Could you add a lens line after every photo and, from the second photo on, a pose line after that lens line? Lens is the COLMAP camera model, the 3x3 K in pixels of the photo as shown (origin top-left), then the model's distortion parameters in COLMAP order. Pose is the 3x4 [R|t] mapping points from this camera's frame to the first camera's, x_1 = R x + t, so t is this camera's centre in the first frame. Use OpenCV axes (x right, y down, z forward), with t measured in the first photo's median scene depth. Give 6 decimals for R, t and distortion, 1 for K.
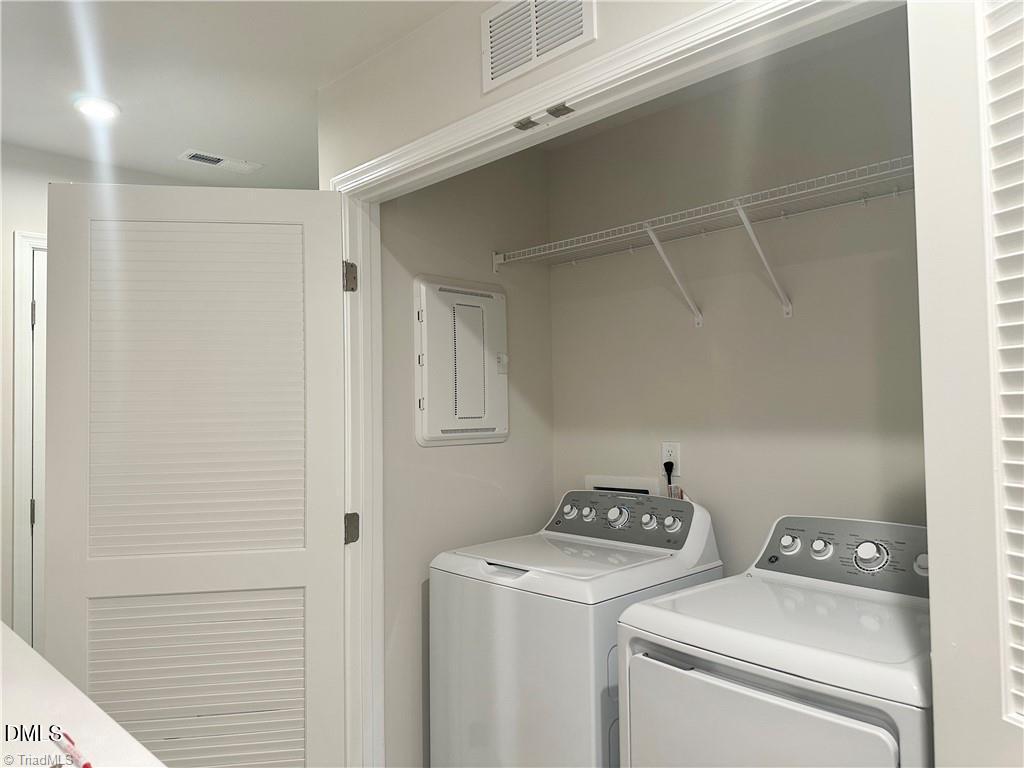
lens RADIAL K [[716.0, 0, 512.0], [0, 716.0, 384.0], [0, 0, 1]] dist [0.000271, -0.000395]
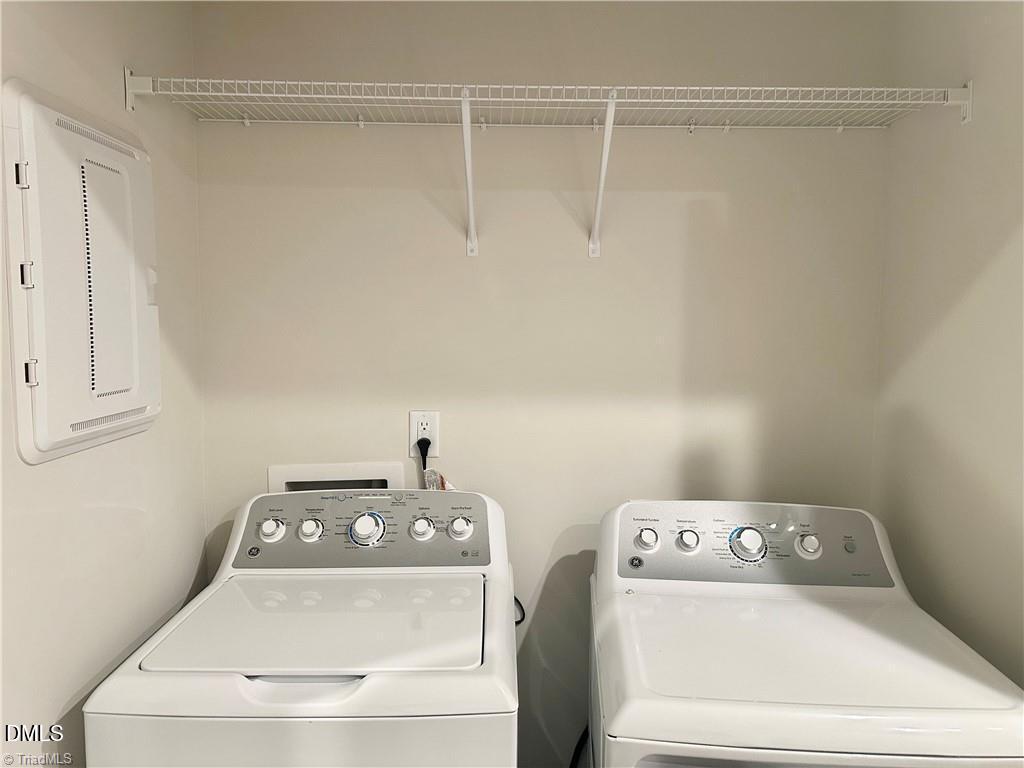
lens RADIAL K [[709.6, 0, 512.6], [0, 709.6, 368.2], [0, 0, 1]] dist [0.121186, -0.192872]
pose [[0.680108, -0.028816, 0.732545, -0.244727], [-0.044342, 0.995781, 0.080338, -0.024033], [-0.731769, -0.087121, 0.675961, 0.456492]]
